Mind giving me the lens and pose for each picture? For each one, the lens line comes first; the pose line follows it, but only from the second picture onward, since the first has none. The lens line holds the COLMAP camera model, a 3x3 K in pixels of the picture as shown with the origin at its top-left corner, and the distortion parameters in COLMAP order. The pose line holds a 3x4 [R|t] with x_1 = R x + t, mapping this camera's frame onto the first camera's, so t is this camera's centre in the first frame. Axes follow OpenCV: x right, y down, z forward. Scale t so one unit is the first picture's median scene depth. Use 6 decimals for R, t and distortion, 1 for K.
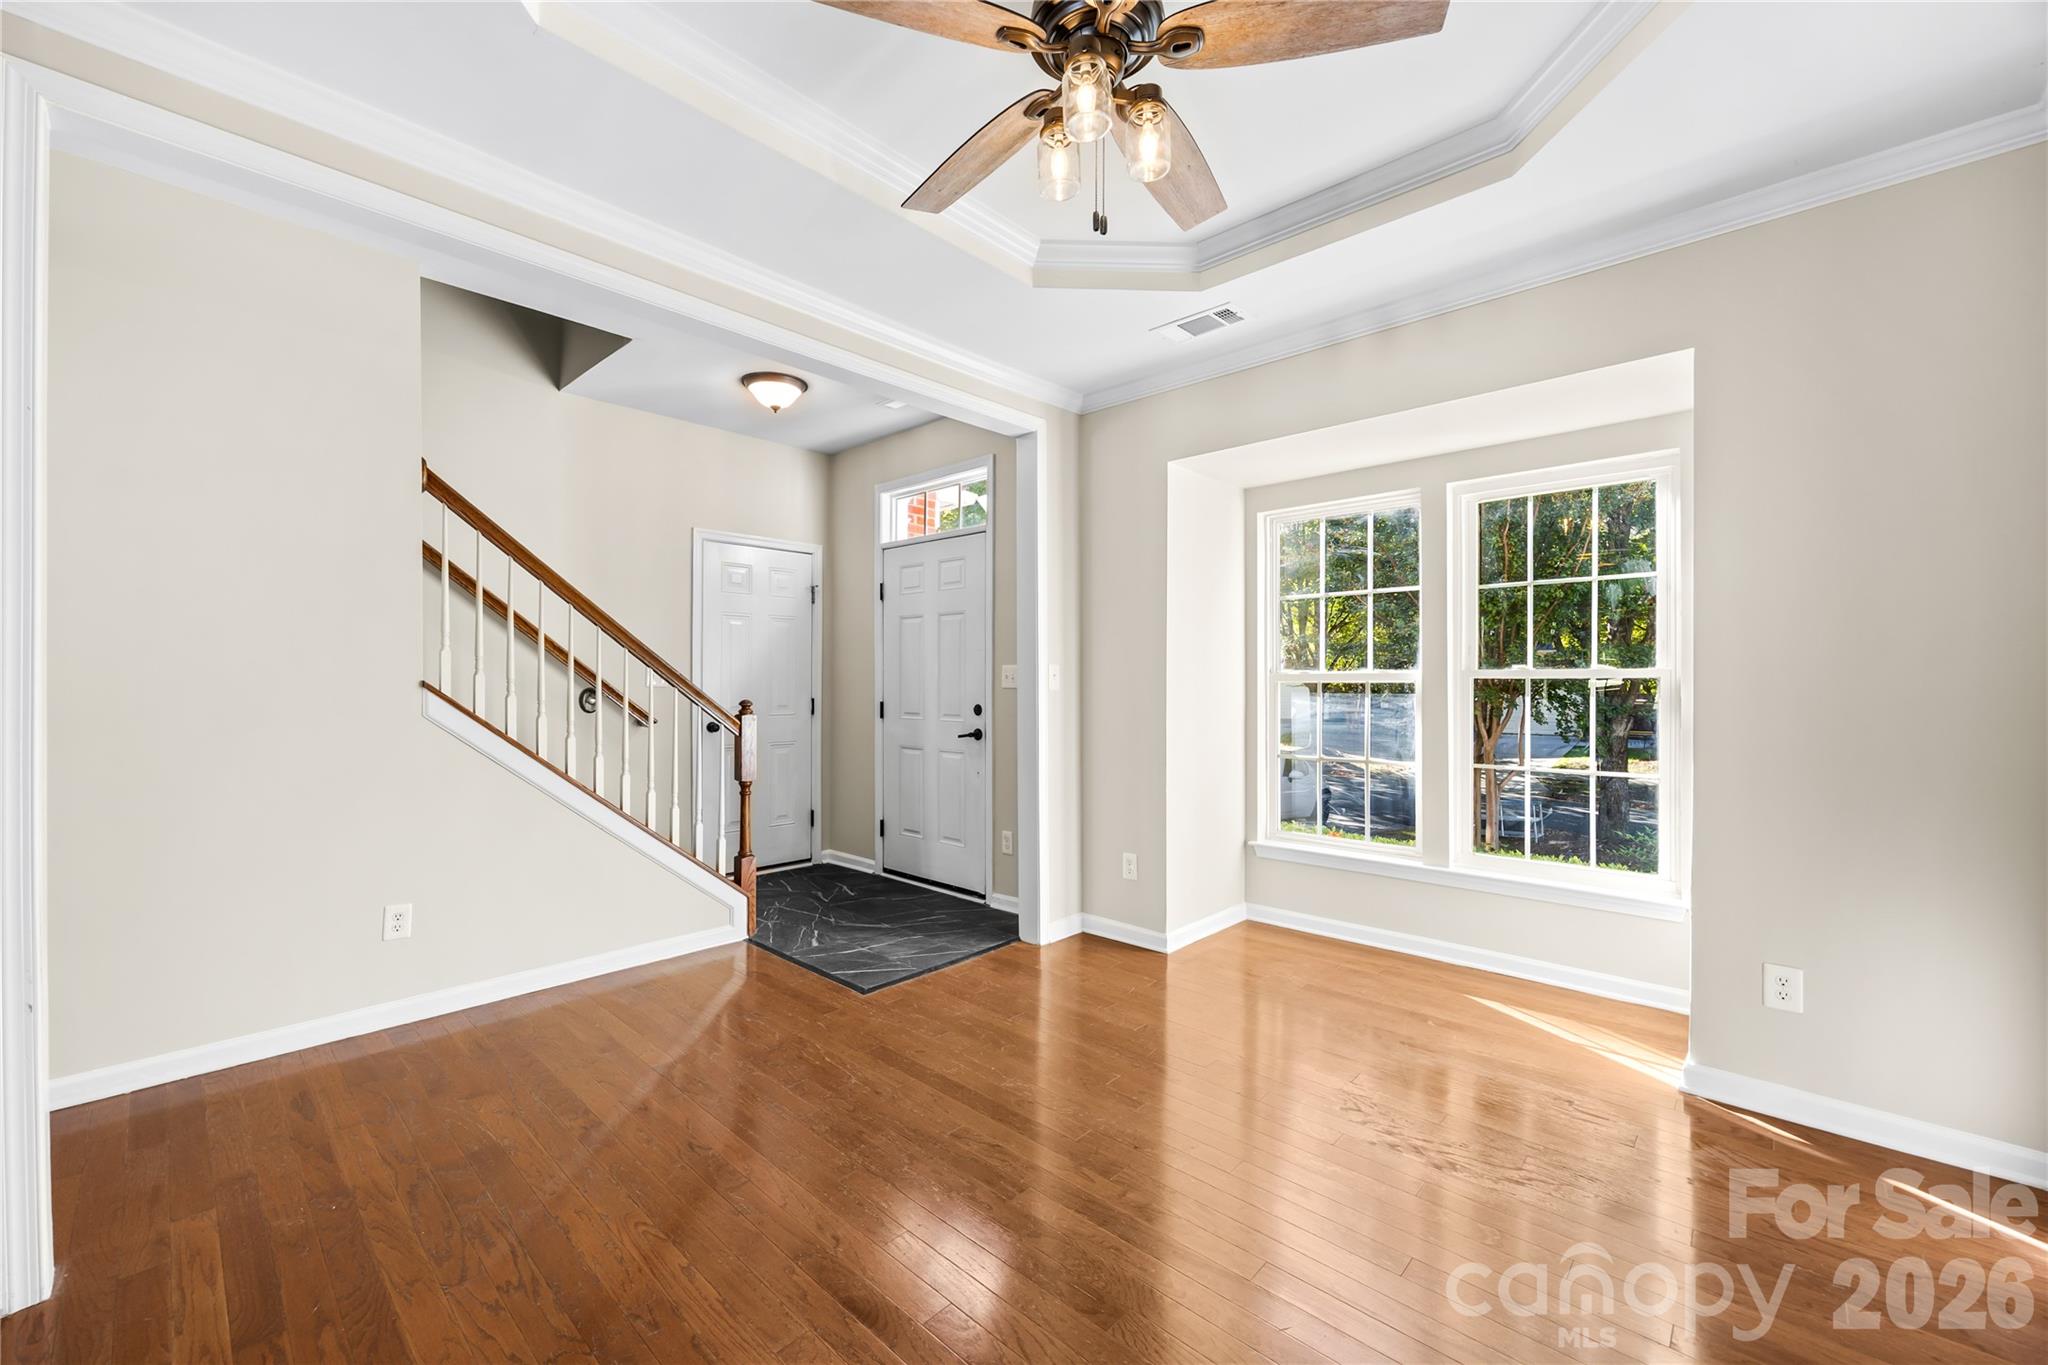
lens RADIAL K [[812.0, 0, 997.7], [0, 812.0, 681.4], [0, 0, 1]] dist [-0.001194, 0.000021]
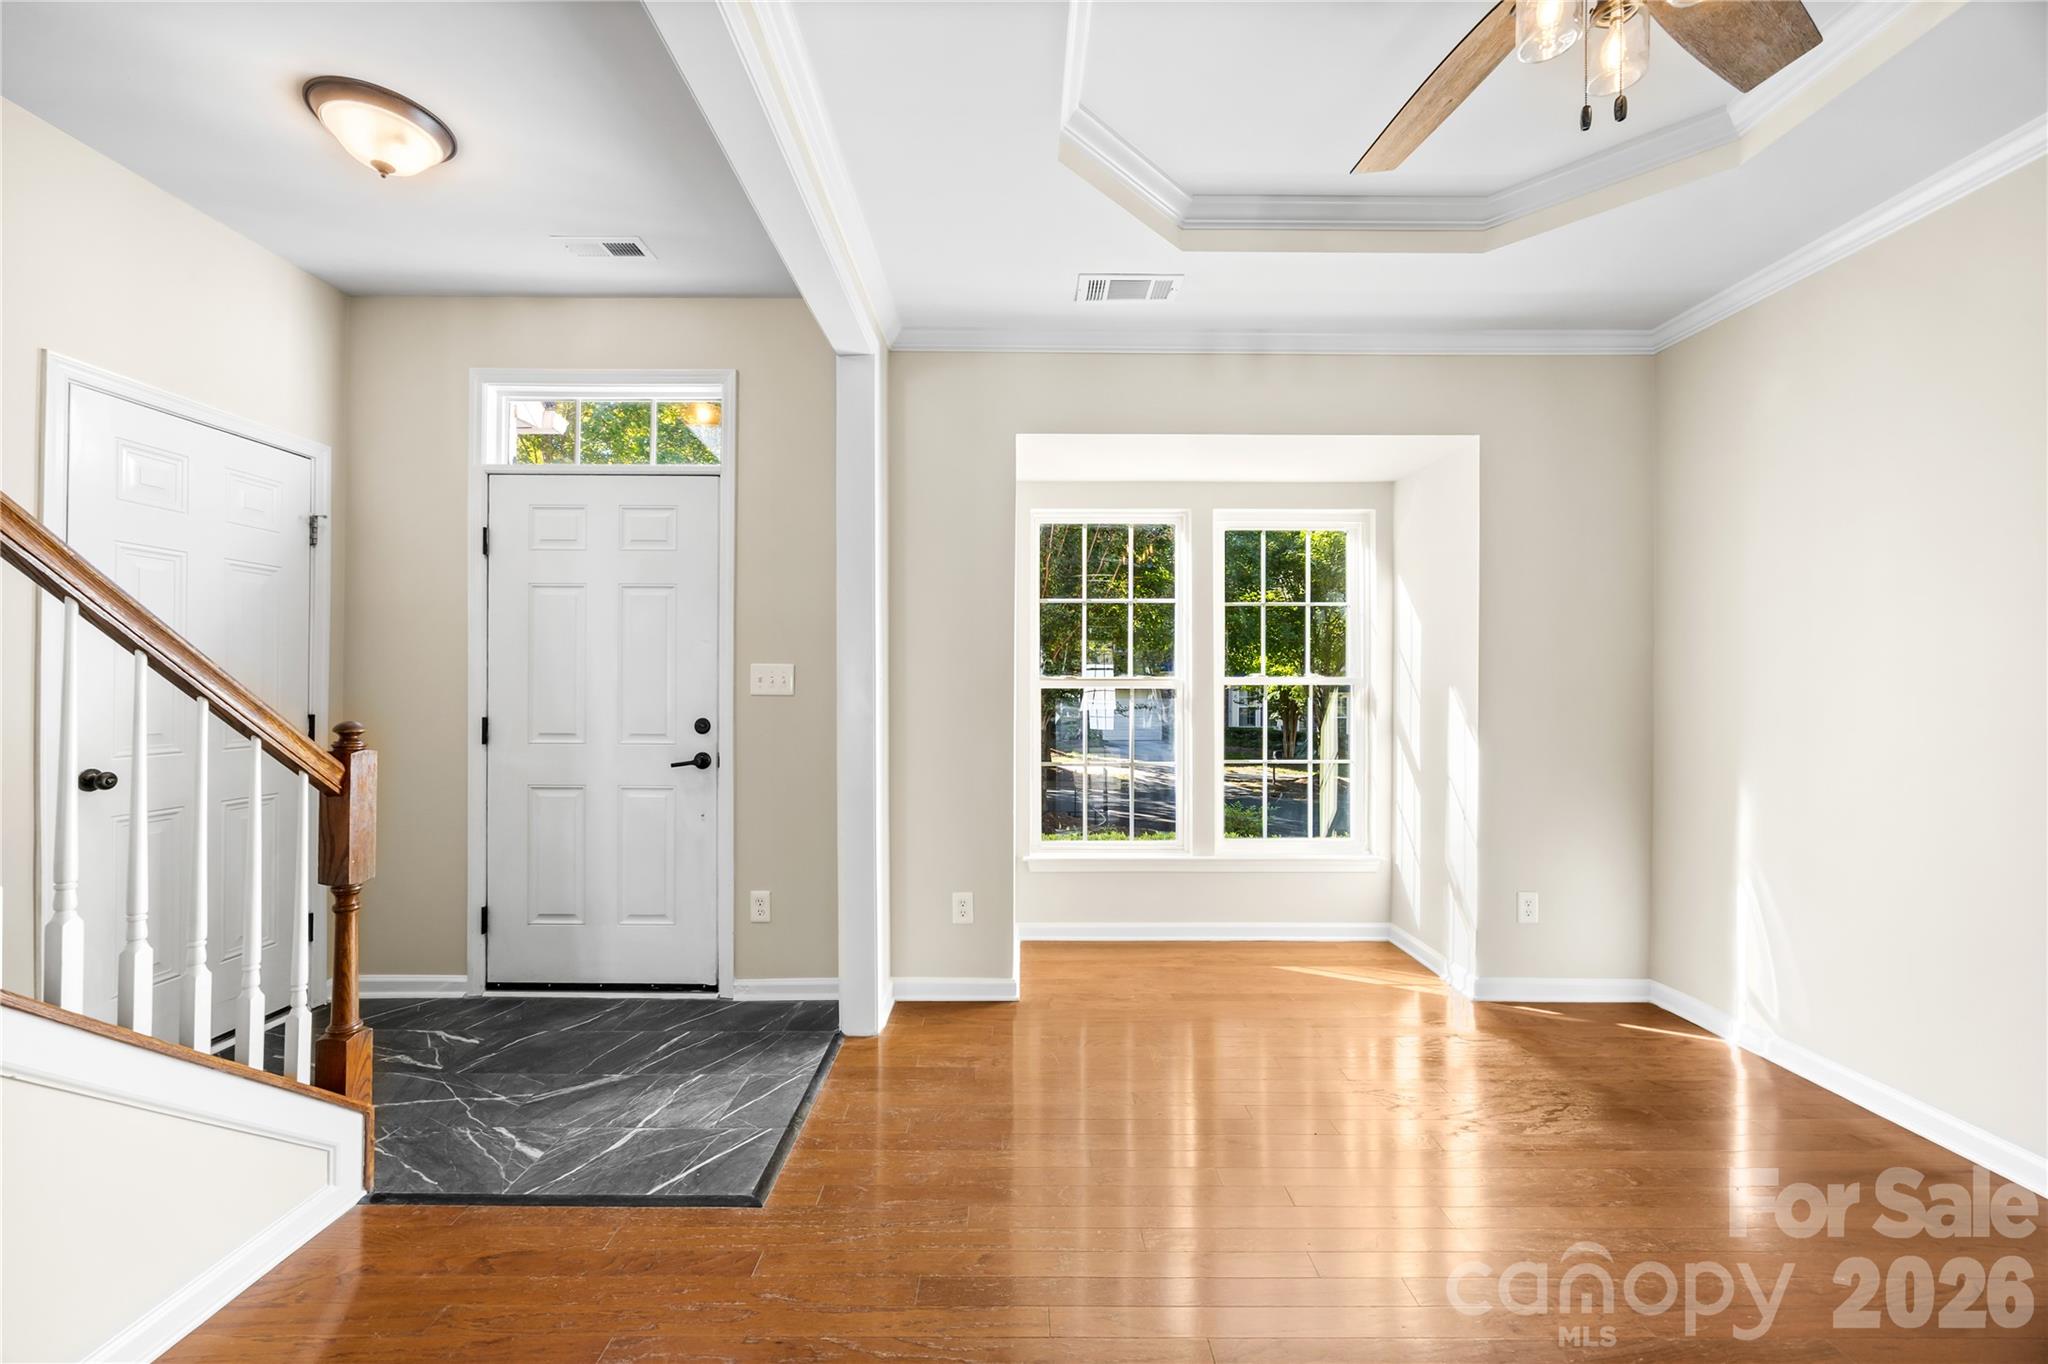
lens RADIAL K [[796.6, 0, 1015.9], [0, 796.6, 683.7], [0, 0, 1]] dist [-0.002123, 0.000246]
pose [[0.720692, 0.004766, 0.693239, -0.374102], [-0.002592, 0.999988, -0.004179, 0.000671], [-0.693251, 0.001215, 0.720695, 0.379016]]
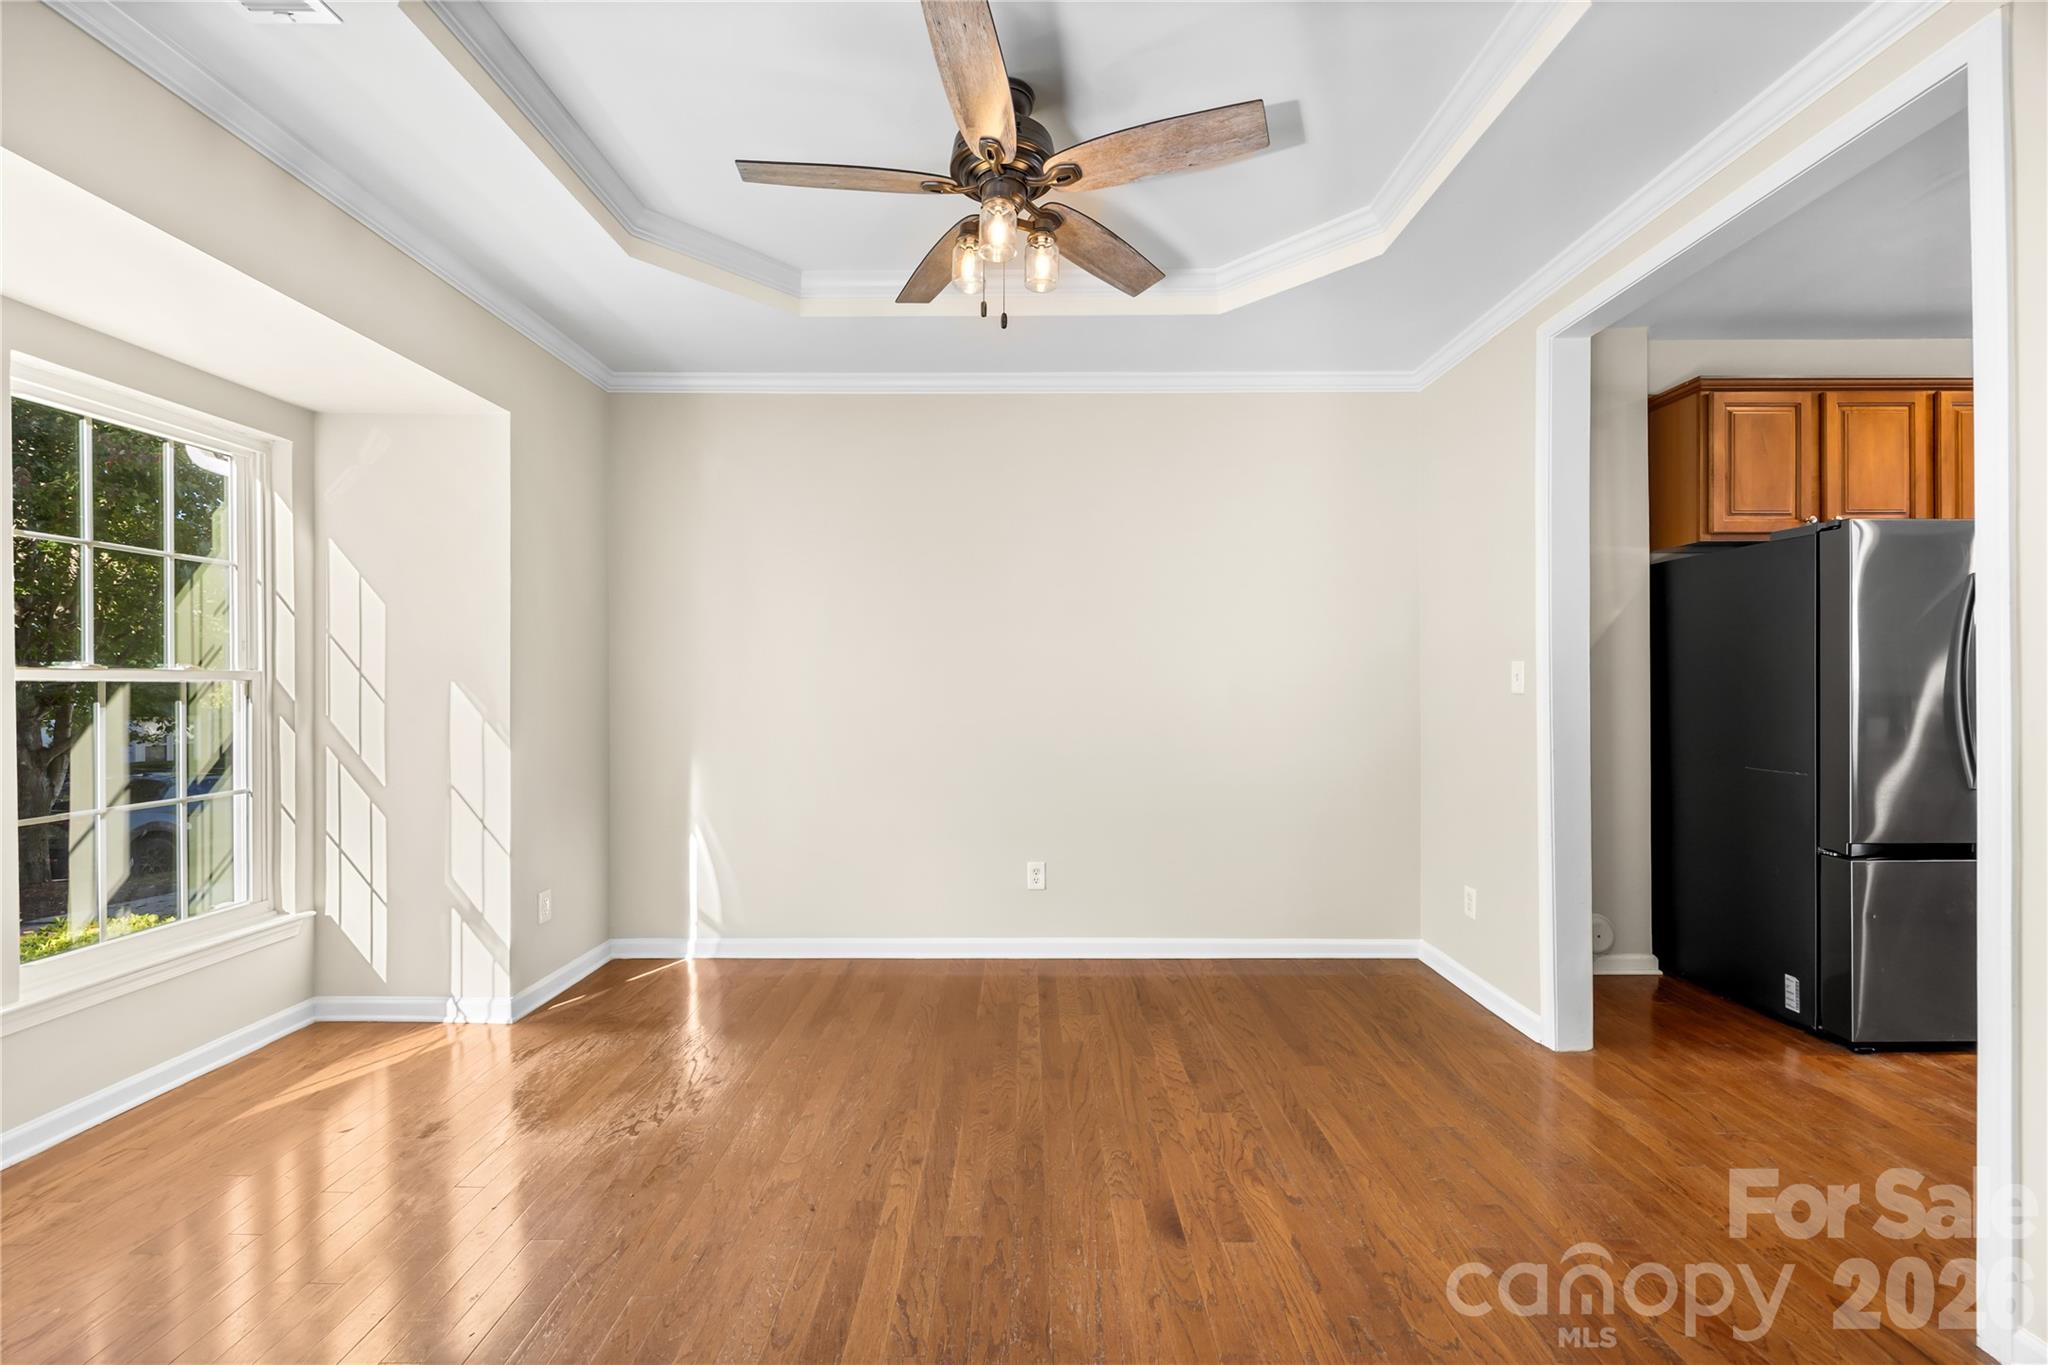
lens RADIAL K [[804.9, 0, 1030.4], [0, 804.9, 678.4], [0, 0, 1]] dist [-0.002773, 0.000058]
pose [[-0.698102, 0.006603, 0.715968, -0.358966], [0.004724, 0.999978, -0.004616, 0.000774], [-0.715983, 0.000160, -0.698118, 0.826380]]
